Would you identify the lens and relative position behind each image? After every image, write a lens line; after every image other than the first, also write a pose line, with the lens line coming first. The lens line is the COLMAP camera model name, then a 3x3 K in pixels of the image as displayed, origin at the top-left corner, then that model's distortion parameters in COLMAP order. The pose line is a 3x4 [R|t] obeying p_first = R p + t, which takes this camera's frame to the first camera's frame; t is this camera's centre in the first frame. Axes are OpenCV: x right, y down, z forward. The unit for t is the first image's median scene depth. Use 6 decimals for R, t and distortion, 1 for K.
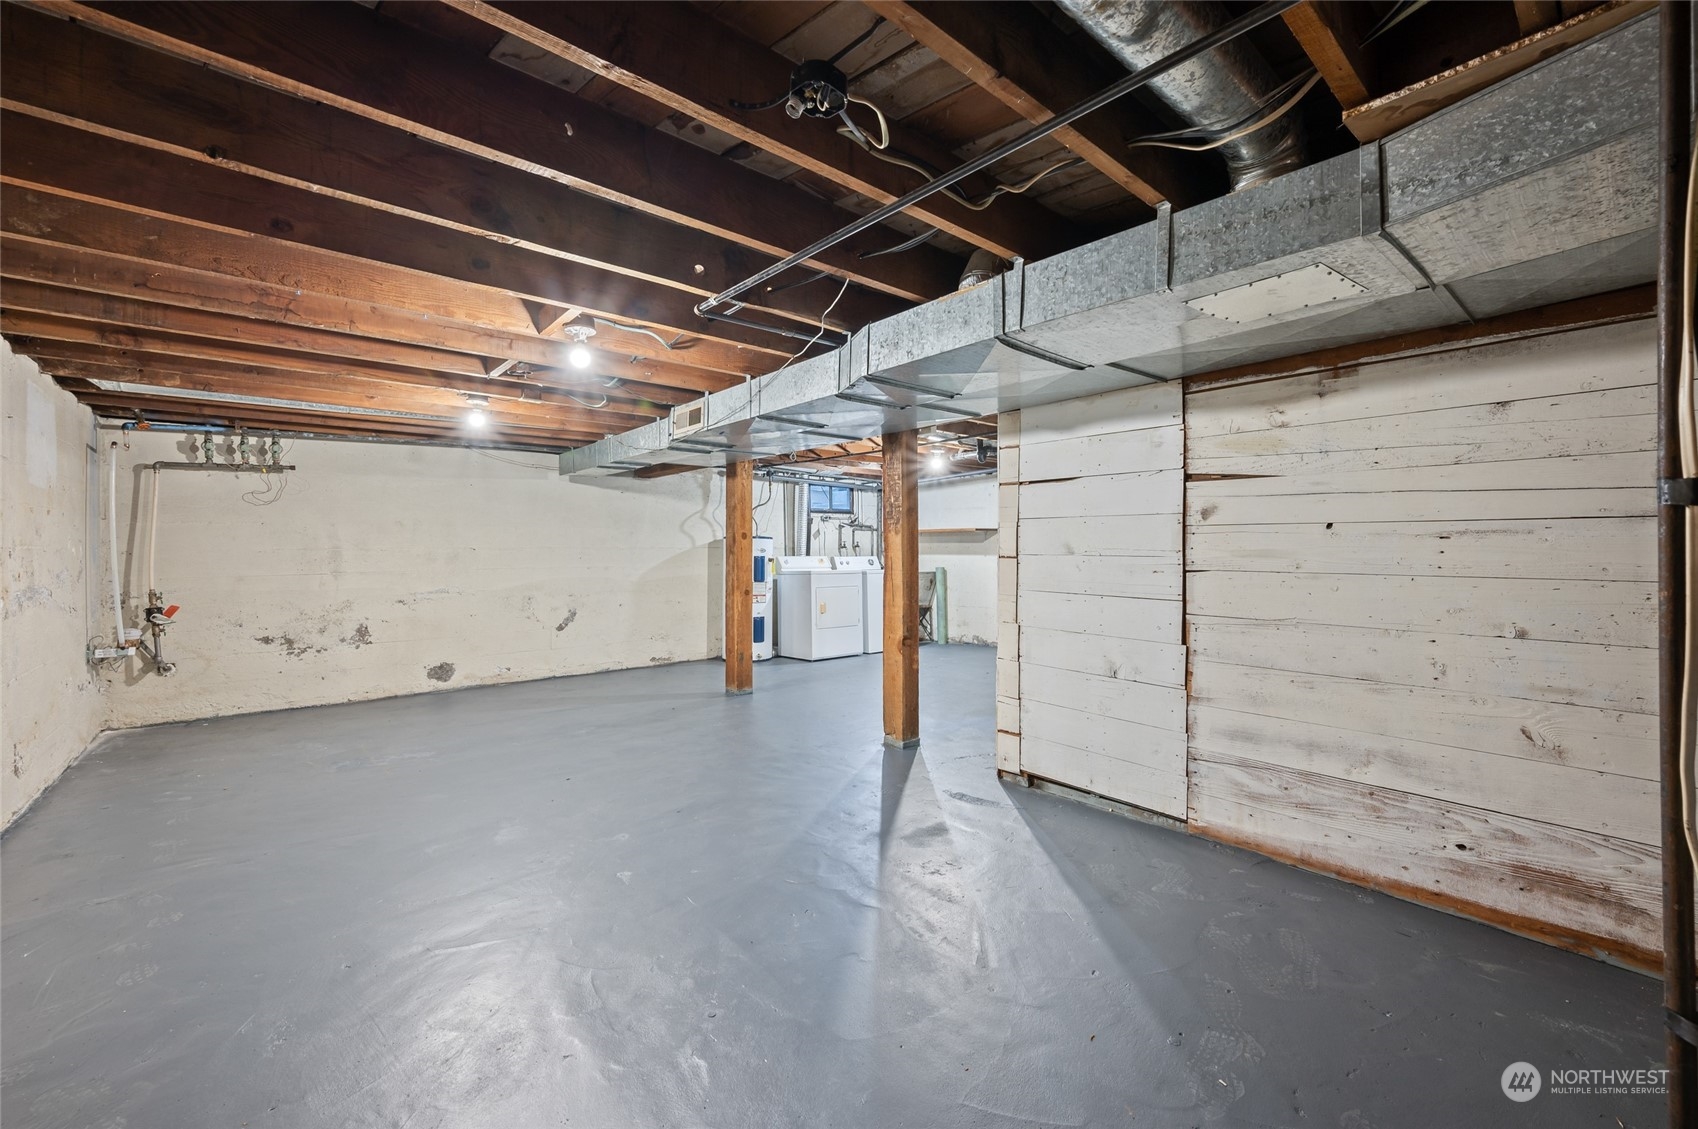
lens RADIAL K [[686.5, 0, 846.9], [0, 686.5, 554.9], [0, 0, 1]] dist [-0.000470, -0.000019]
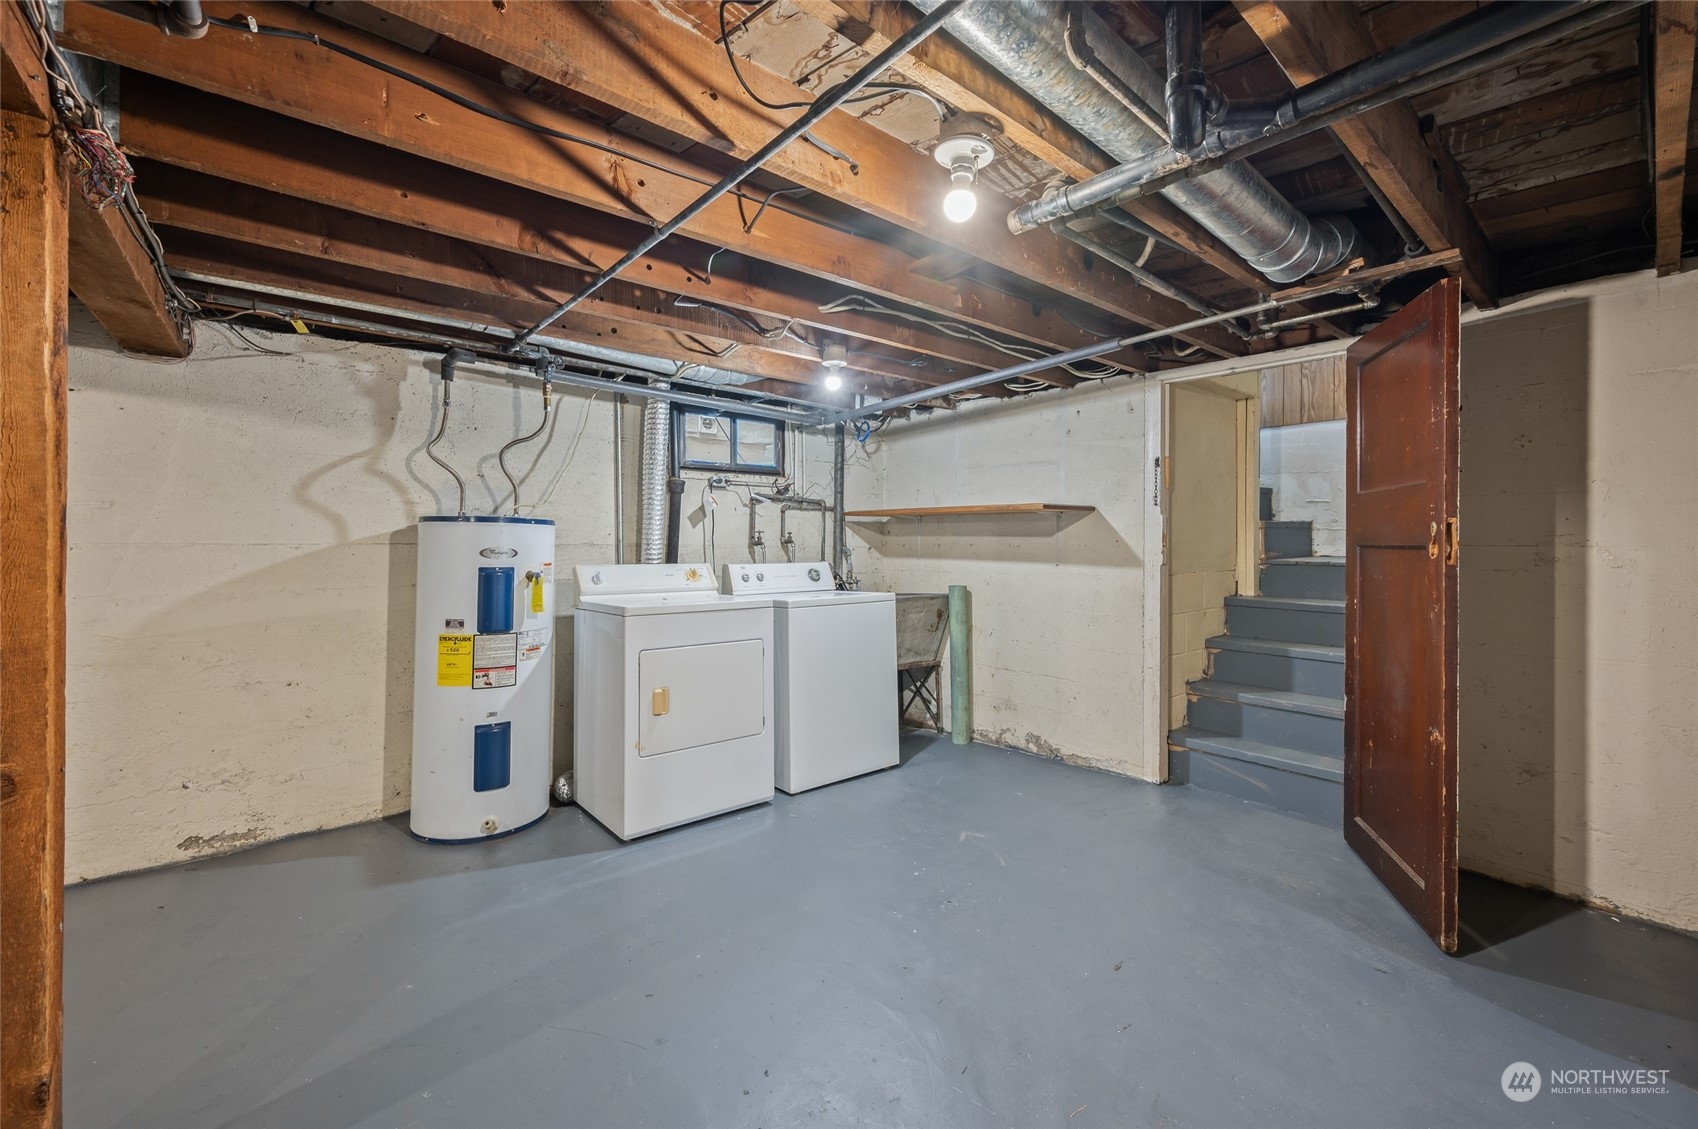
lens RADIAL K [[686.5, 0, 850.1], [0, 686.5, 555.2], [0, 0, 1]] dist [-0.000470, -0.000019]
pose [[0.999876, 0.009077, -0.012895, 0.067096], [-0.008890, 0.999856, 0.014482, -0.010917], [0.013024, -0.014365, 0.999812, 0.526730]]
